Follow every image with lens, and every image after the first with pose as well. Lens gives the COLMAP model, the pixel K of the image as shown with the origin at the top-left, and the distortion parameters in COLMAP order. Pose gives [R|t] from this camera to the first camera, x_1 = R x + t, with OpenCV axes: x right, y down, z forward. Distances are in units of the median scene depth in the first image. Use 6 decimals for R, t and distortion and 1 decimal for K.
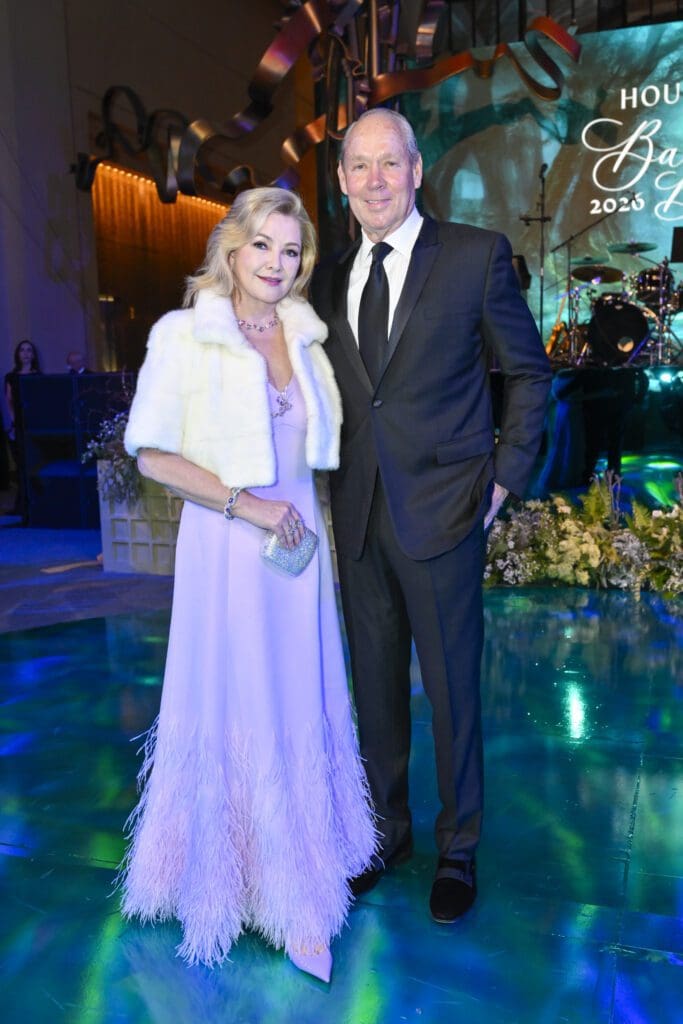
lens RADIAL K [[1162.1, 0, 341.5], [0, 1162.1, 512.0], [0, 0, 1]] dist [0.046800, -0.012305]
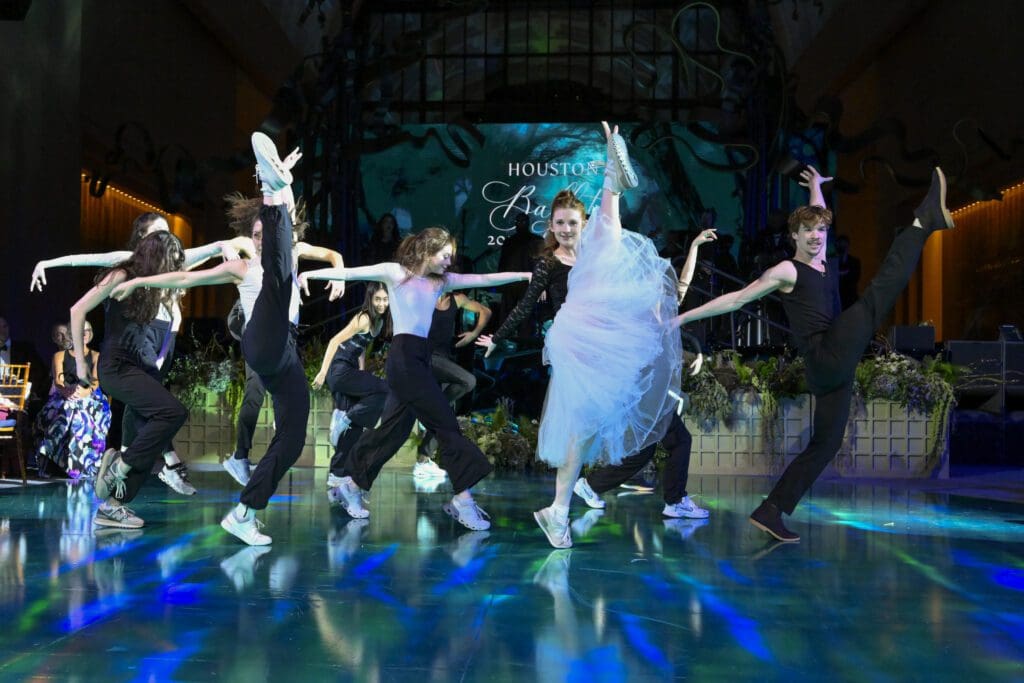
lens RADIAL K [[1172.2, 0, 512.0], [0, 1172.2, 341.5], [0, 0, 1]] dist [0.141617, 0.000158]
pose [[0.968322, 0.048827, 0.244885, -0.103624], [-0.009781, 0.987360, -0.158194, 0.087367], [-0.249514, 0.150787, 0.956559, -0.360244]]
